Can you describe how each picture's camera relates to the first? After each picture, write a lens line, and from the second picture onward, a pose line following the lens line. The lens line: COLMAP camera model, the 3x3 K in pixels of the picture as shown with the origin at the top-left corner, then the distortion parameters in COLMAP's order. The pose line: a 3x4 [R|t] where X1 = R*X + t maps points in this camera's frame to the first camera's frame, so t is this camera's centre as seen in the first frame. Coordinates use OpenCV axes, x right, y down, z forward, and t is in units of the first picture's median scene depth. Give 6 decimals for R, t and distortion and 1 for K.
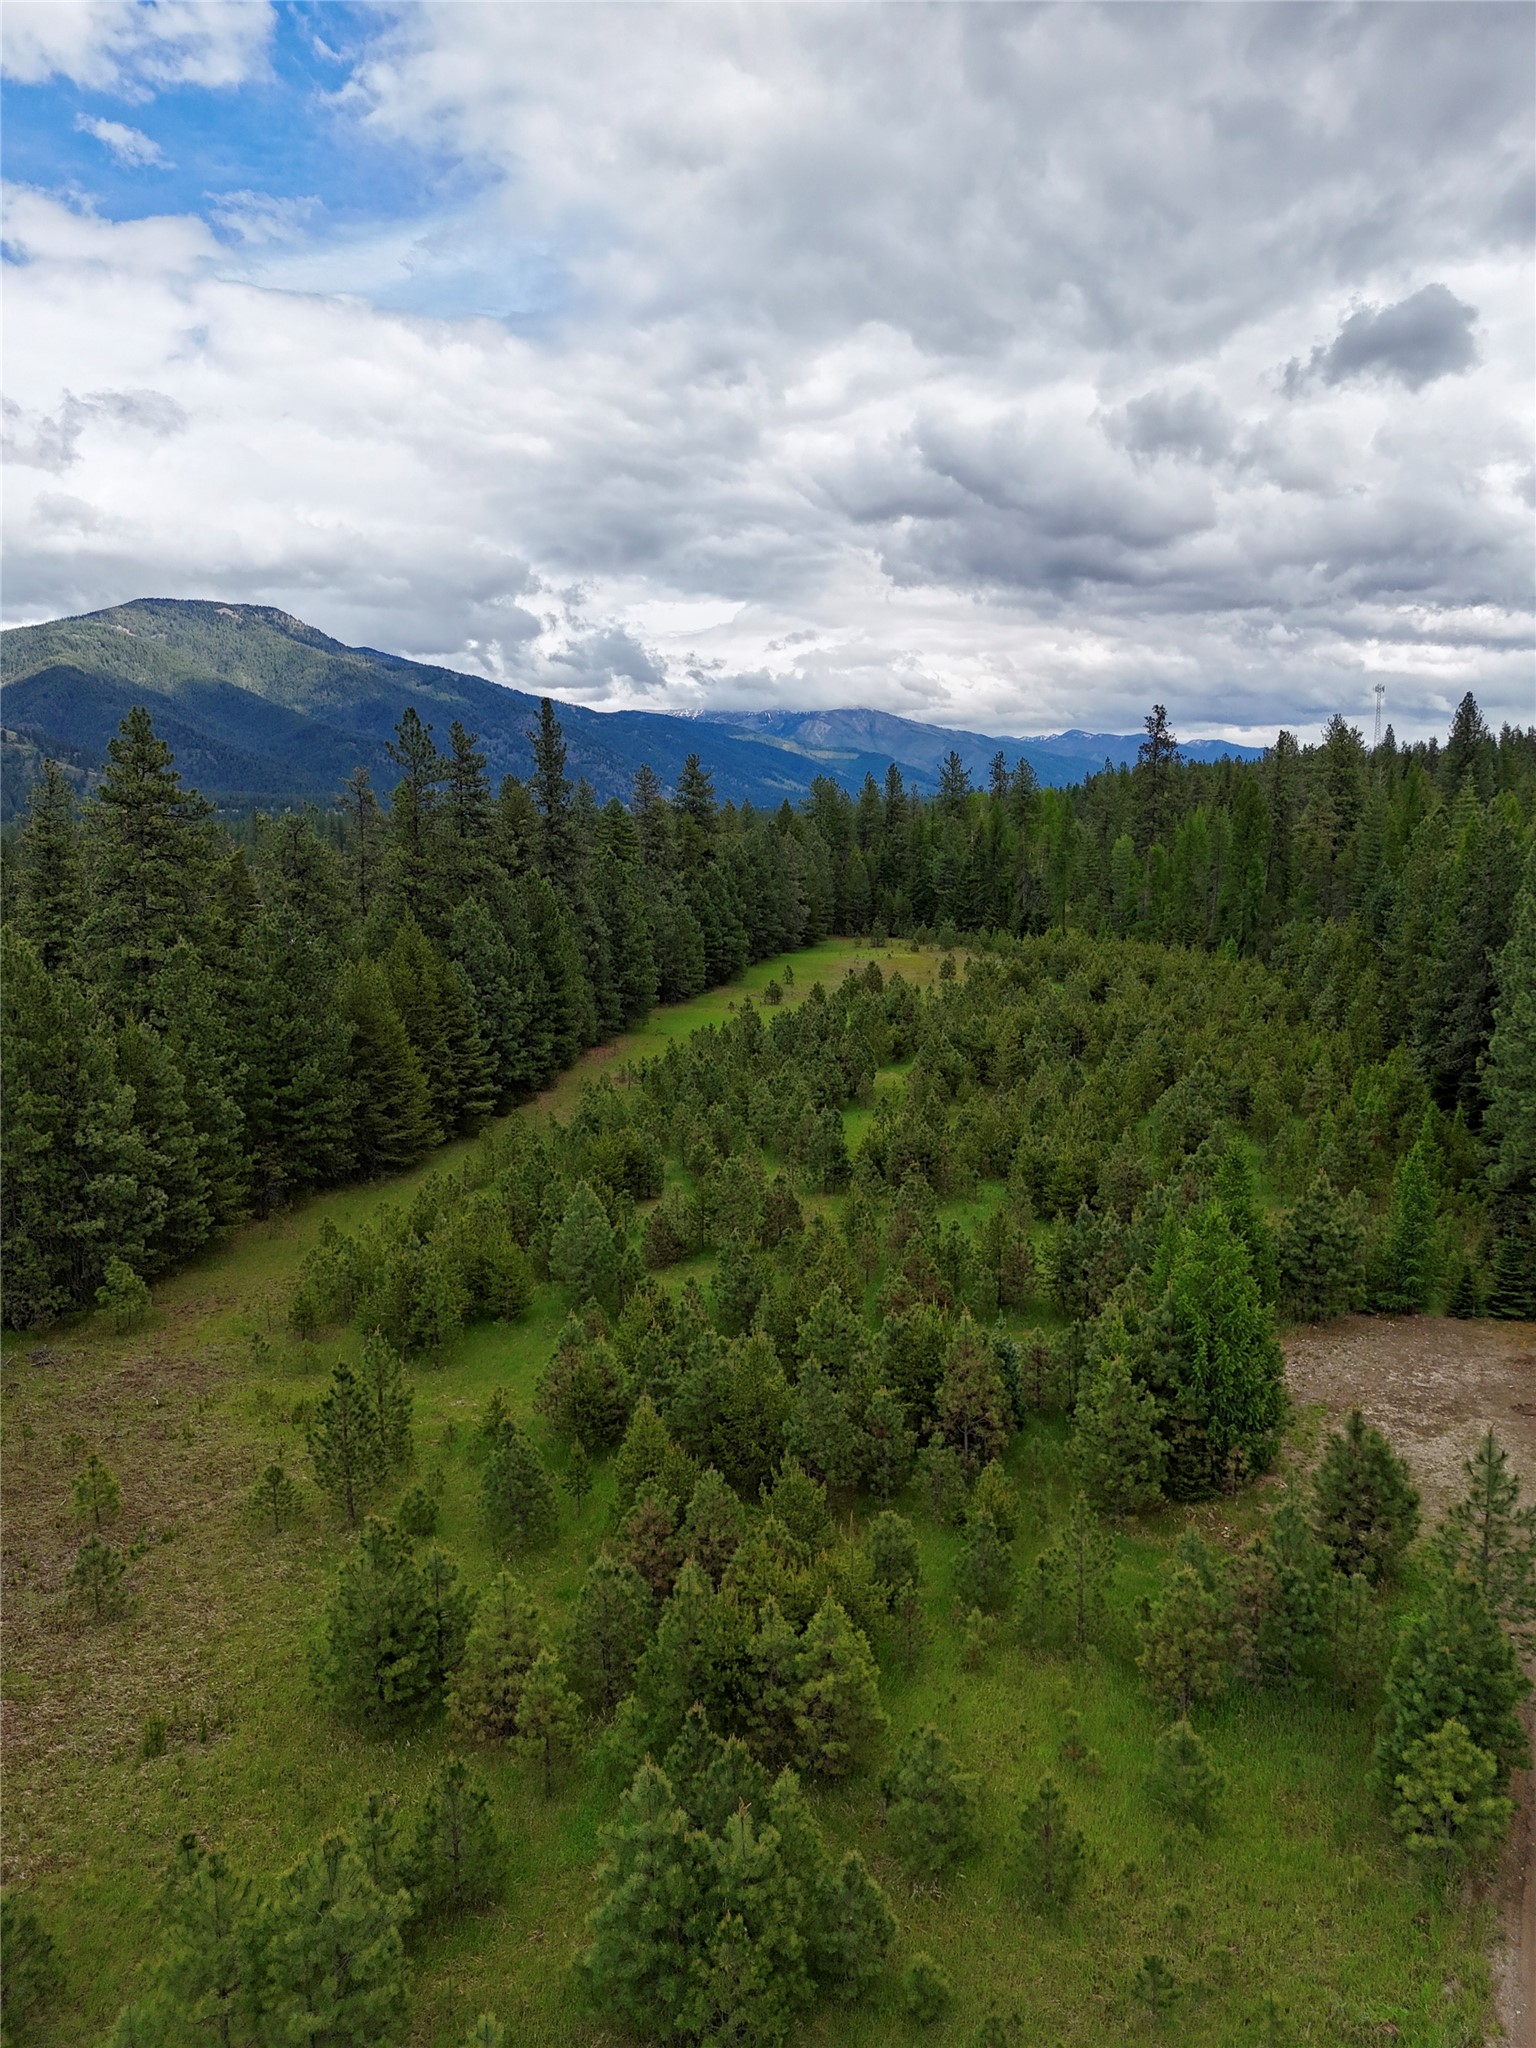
lens RADIAL K [[1469.1, 0, 768.0], [0, 1469.1, 1024.0], [0, 0, 1]] dist [0.117147, -0.237201]
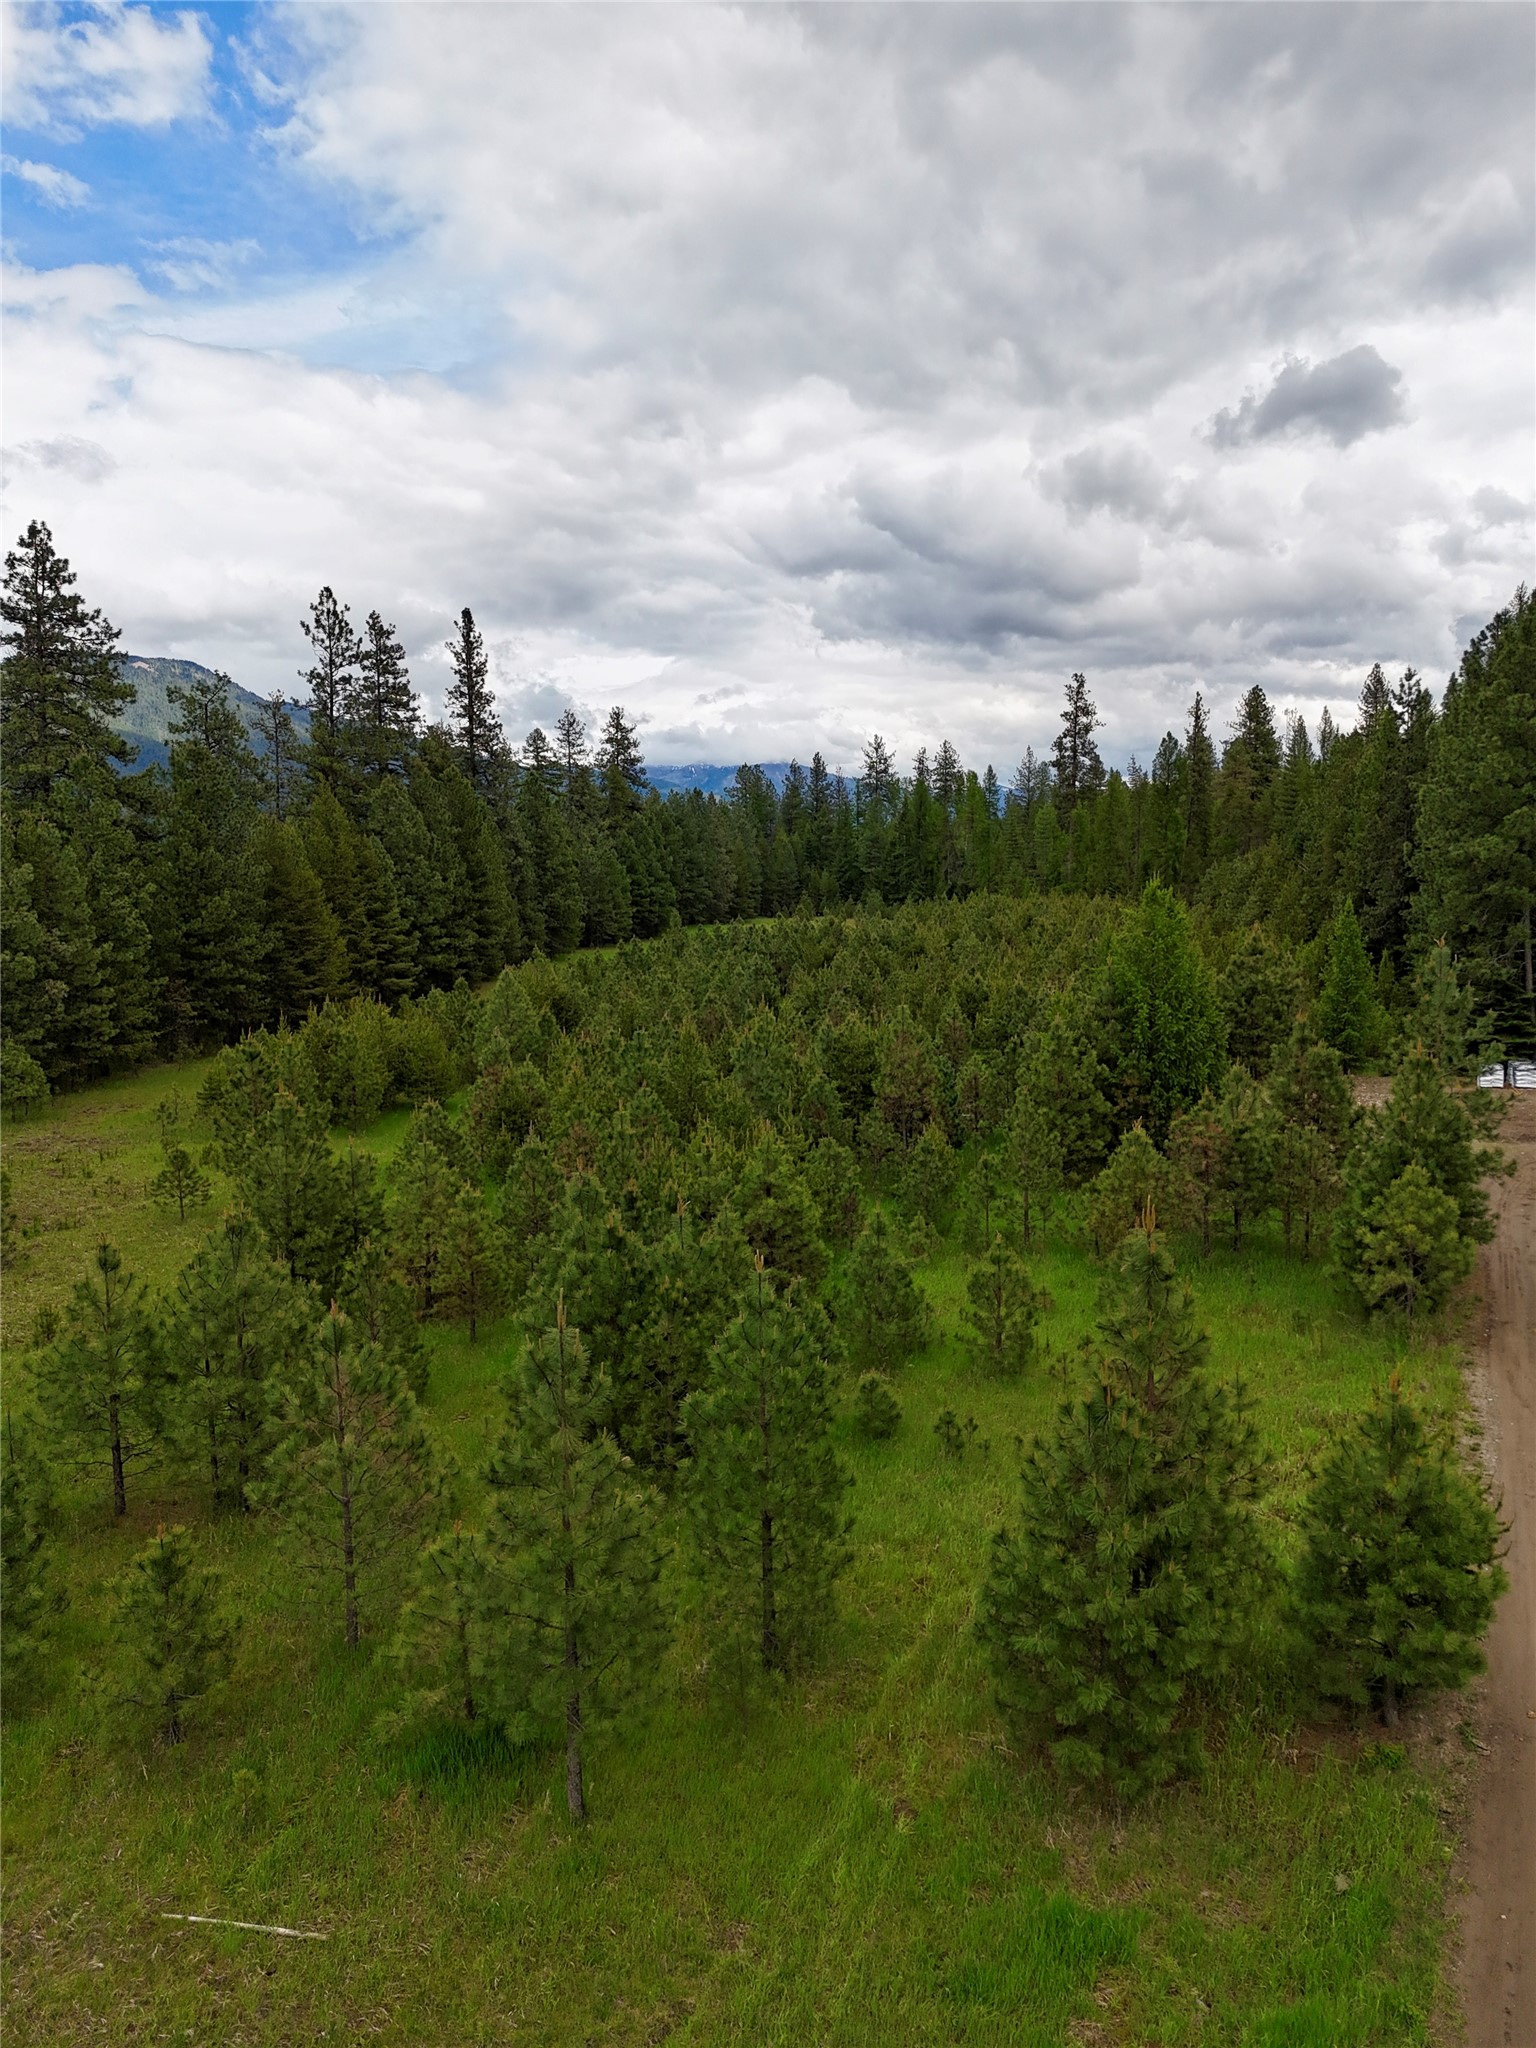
lens RADIAL K [[1475.1, 0, 768.0], [0, 1475.1, 1024.0], [0, 0, 1]] dist [0.063801, -0.055405]
pose [[0.998717, -0.010156, 0.049601, -0.001756], [0.011802, 0.999386, -0.032999, 0.109844], [-0.049235, 0.033542, 0.998224, 0.015294]]
